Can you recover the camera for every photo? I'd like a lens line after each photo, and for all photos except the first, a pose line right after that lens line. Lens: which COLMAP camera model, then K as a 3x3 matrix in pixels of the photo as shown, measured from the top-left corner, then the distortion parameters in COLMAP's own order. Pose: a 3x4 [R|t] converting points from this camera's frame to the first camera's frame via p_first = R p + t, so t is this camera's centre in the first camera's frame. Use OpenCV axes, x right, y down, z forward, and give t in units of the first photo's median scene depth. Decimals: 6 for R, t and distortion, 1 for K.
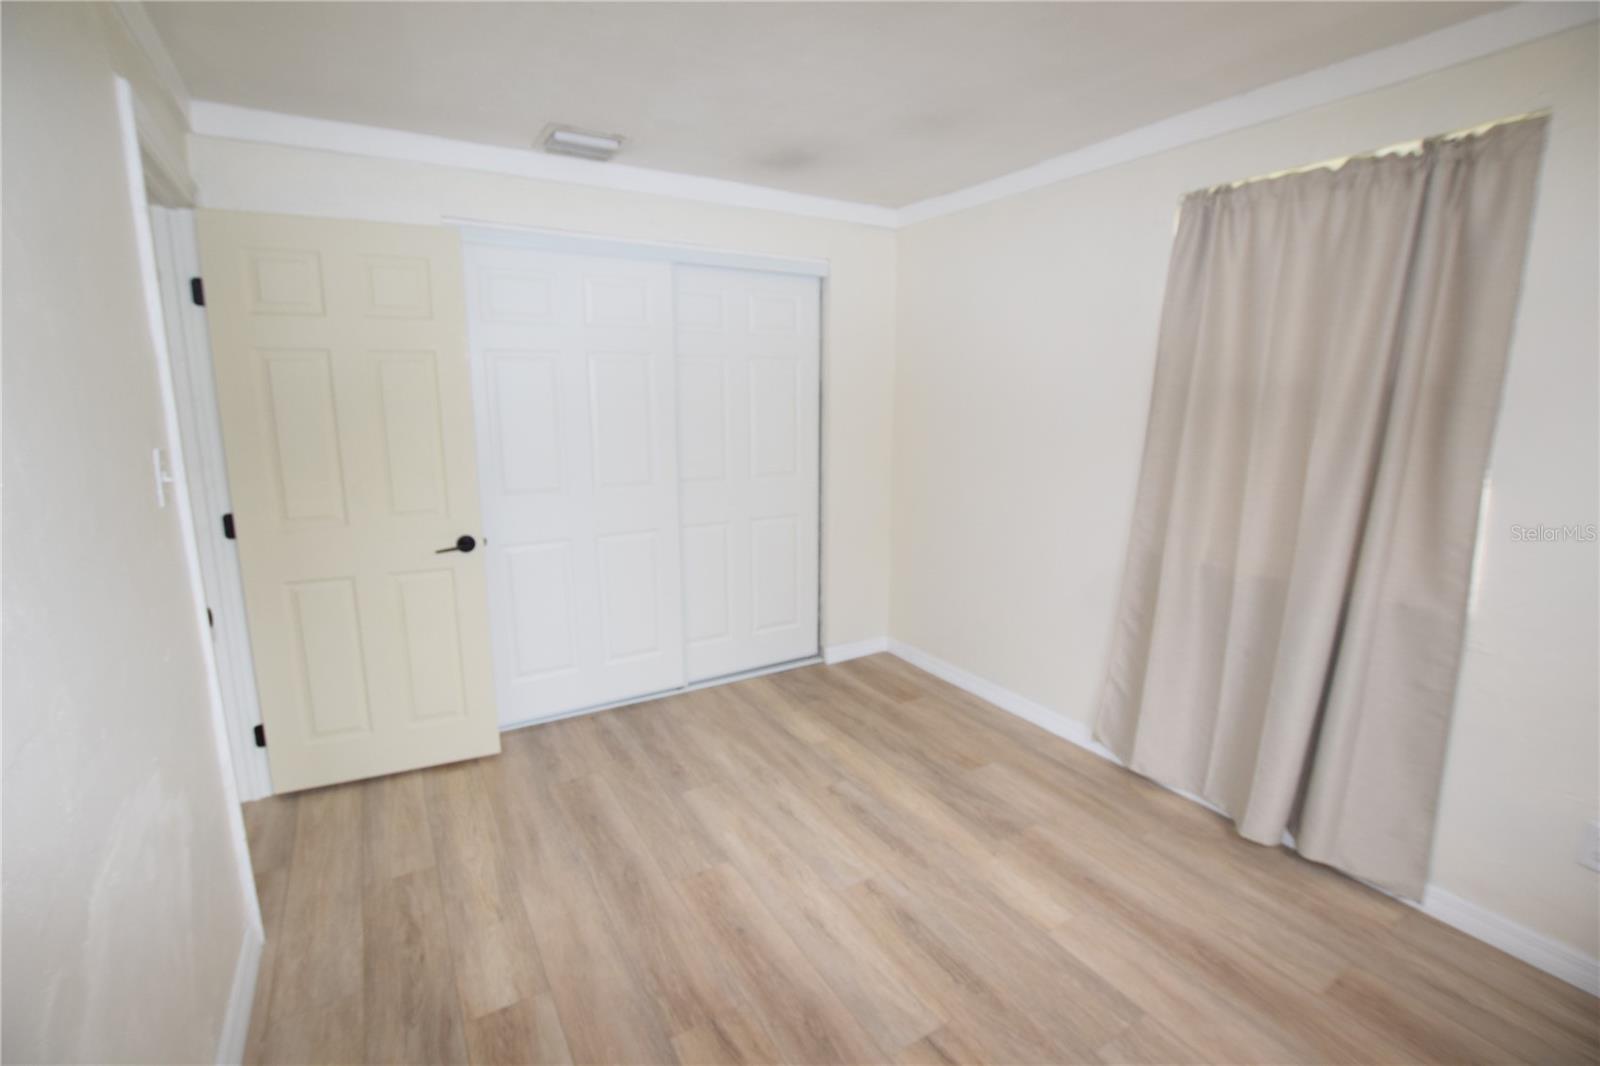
lens RADIAL K [[705.1, 0, 789.8], [0, 705.1, 525.6], [0, 0, 1]] dist [-0.034872, 0.007682]
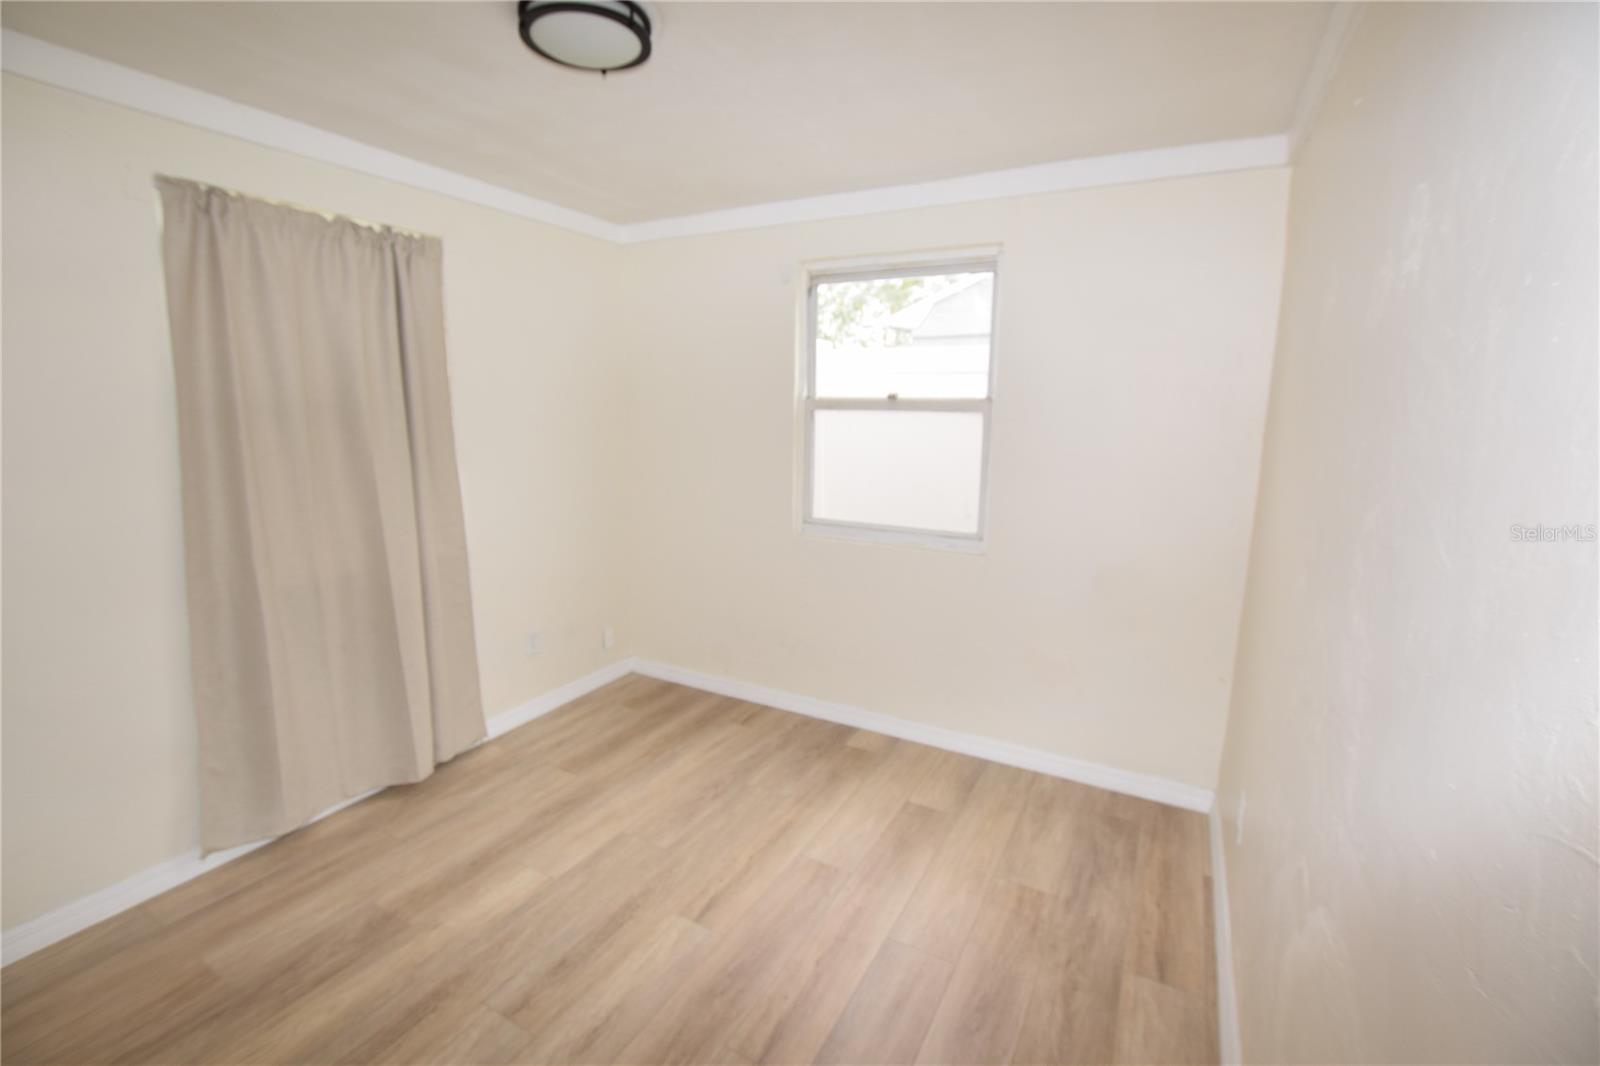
lens RADIAL K [[705.1, 0, 793.3], [0, 705.1, 533.4], [0, 0, 1]] dist [-0.034872, 0.007682]
pose [[-0.498989, -0.160883, 0.851544, -0.616236], [0.150217, 0.951685, 0.267827, -0.181210], [-0.853490, 0.261559, -0.450713, 0.878120]]
